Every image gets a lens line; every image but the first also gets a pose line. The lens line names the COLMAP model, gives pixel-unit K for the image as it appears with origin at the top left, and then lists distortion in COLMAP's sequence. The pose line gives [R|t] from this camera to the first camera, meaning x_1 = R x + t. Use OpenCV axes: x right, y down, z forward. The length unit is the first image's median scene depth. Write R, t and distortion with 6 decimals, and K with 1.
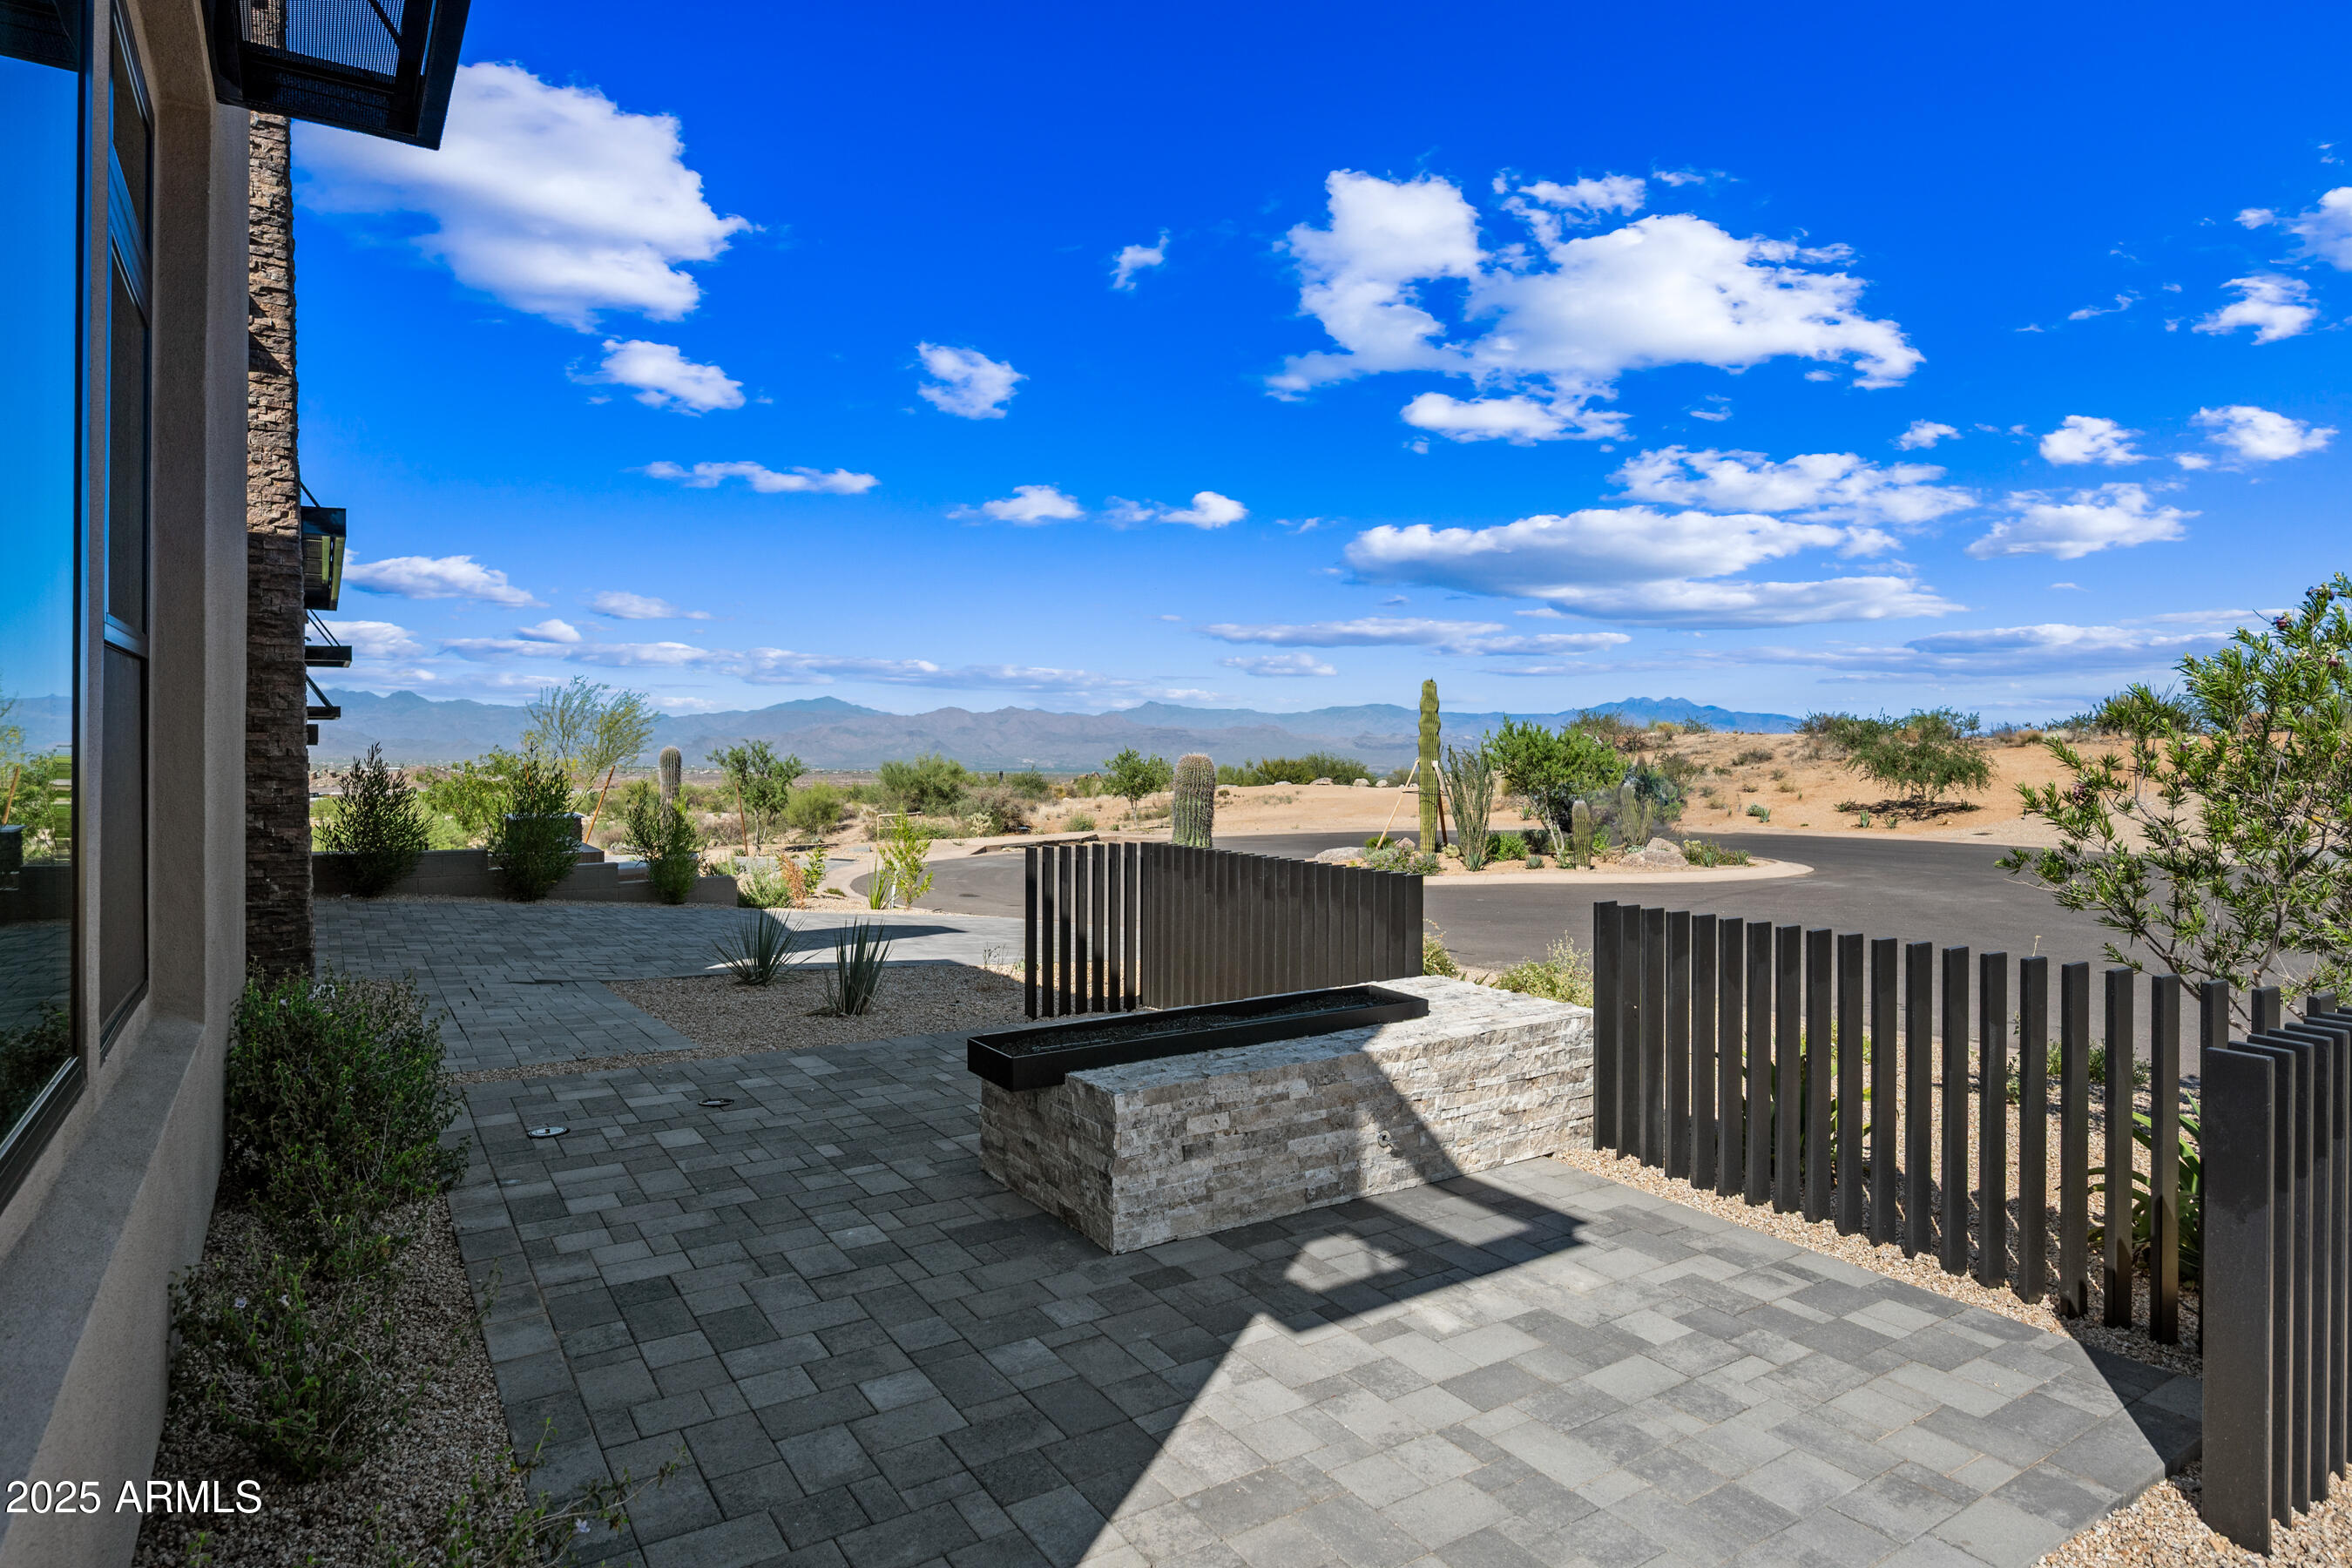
lens RADIAL K [[1331.5, 0, 1182.5], [0, 1331.5, 732.5], [0, 0, 1]] dist [0.001788, -0.001735]
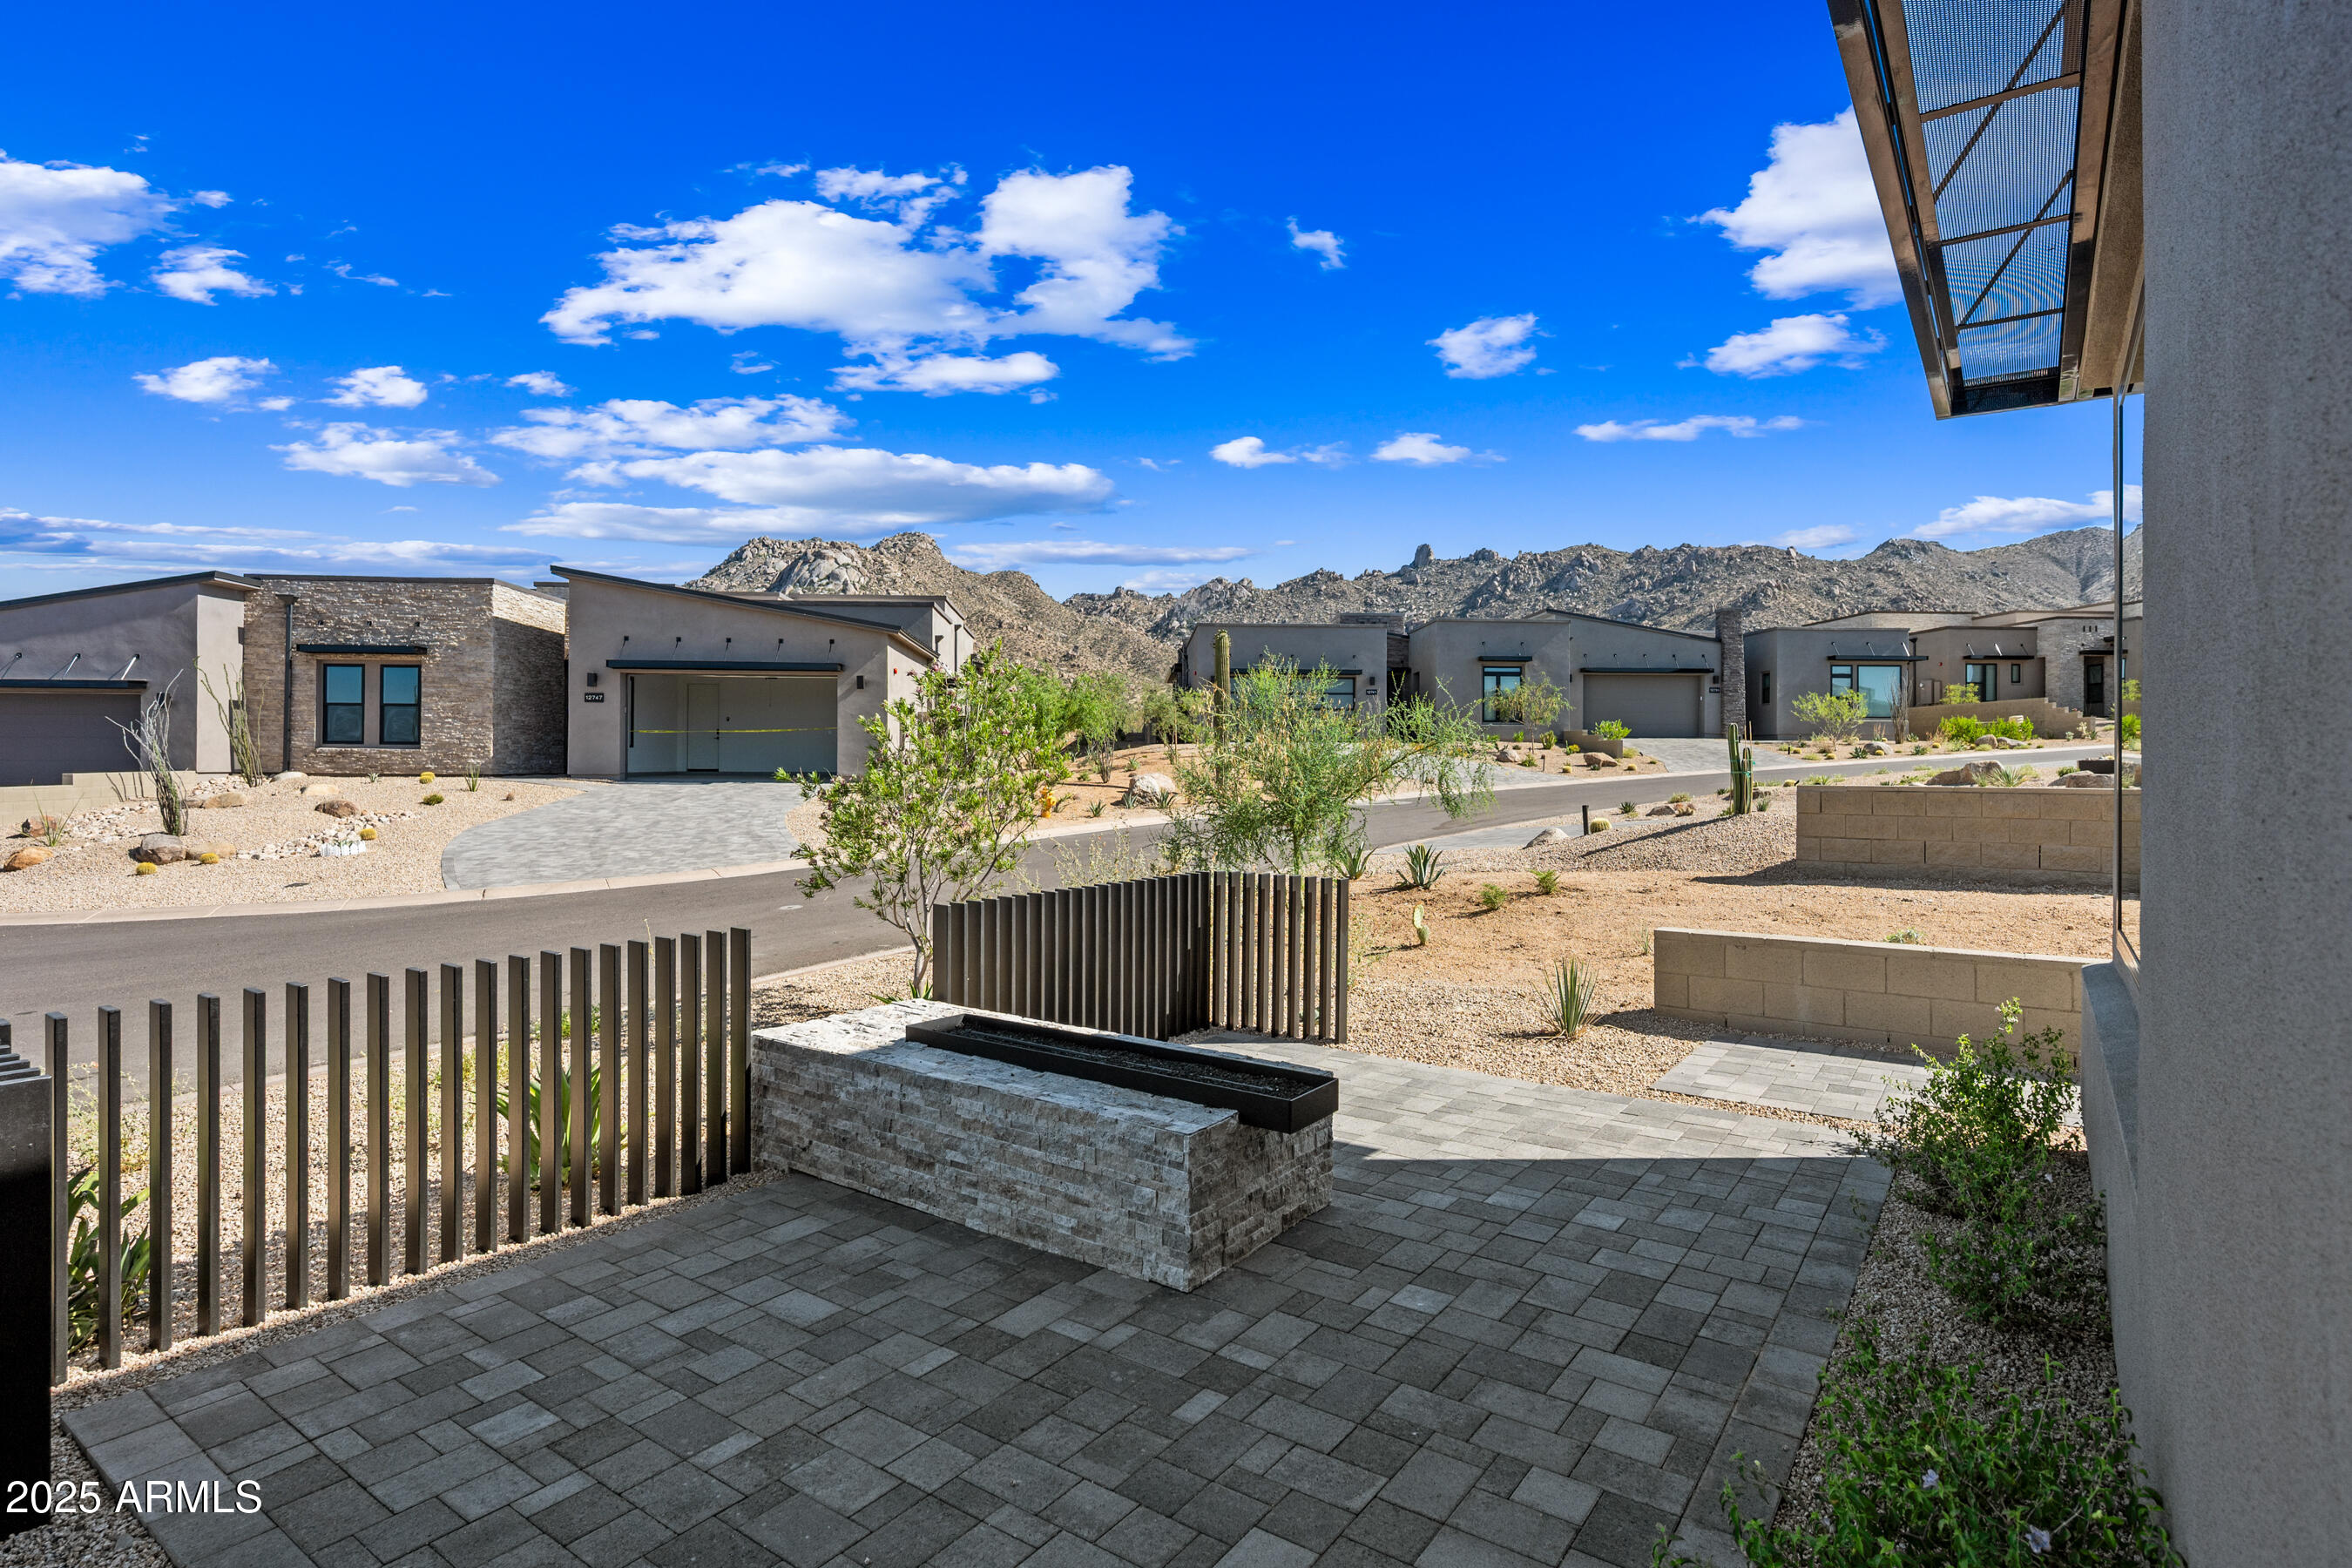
lens RADIAL K [[1193.6, 0, 1176.2], [0, 1193.6, 763.0], [0, 0, 1]] dist [-0.002660, 0.000863]
pose [[-0.363595, -0.005424, 0.931541, -1.055432], [-0.008302, 0.999962, 0.002582, -0.013924], [-0.931520, -0.006795, -0.363627, 1.590204]]
